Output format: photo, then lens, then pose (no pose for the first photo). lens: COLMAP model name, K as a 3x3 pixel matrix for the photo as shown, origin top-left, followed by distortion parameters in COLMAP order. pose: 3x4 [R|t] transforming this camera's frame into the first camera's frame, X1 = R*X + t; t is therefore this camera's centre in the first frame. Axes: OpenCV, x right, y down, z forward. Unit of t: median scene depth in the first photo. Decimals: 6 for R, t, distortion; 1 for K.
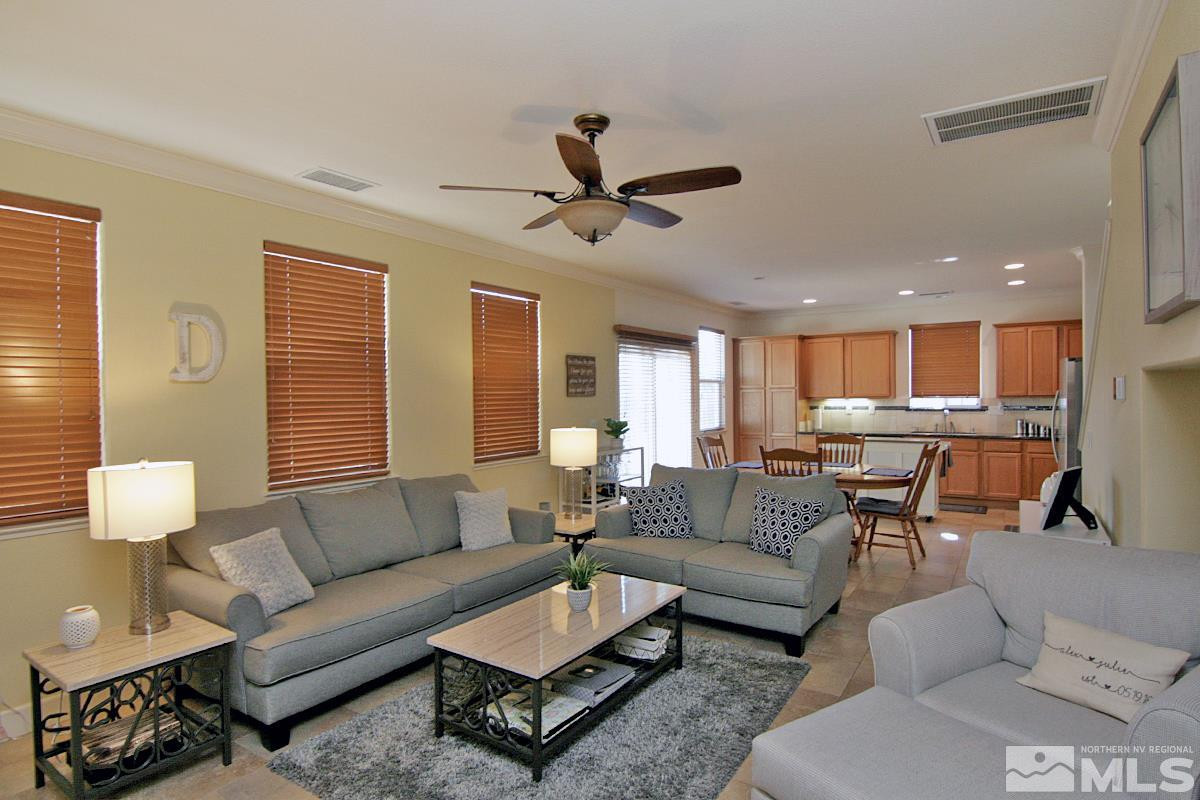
lens RADIAL K [[645.9, 0, 600.0], [0, 645.9, 400.0], [0, 0, 1]] dist [-0.001222, 0.000288]
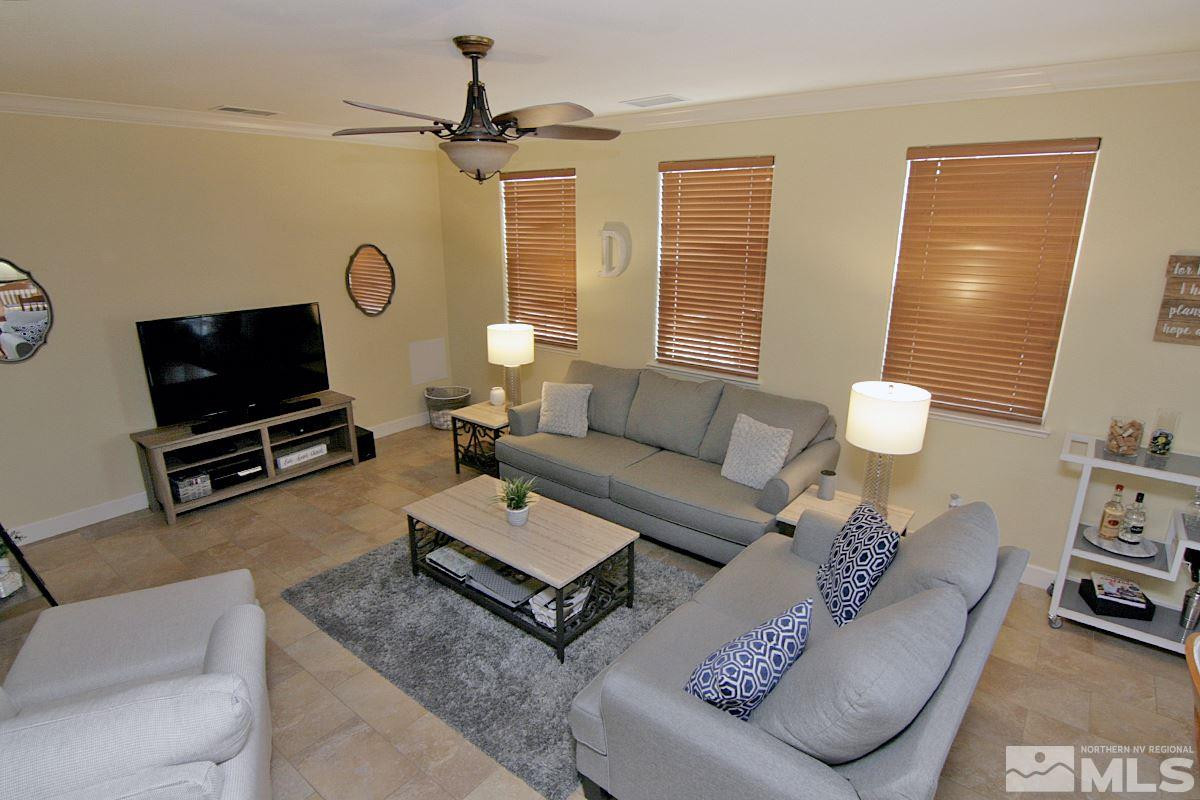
lens RADIAL K [[645.9, 0, 600.0], [0, 645.9, 400.0], [0, 0, 1]] dist [-0.001222, 0.000288]
pose [[-0.103278, 0.283572, -0.953373, 0.765934], [-0.010068, 0.958152, 0.286084, -0.157977], [0.994602, 0.039145, -0.096101, 0.972231]]
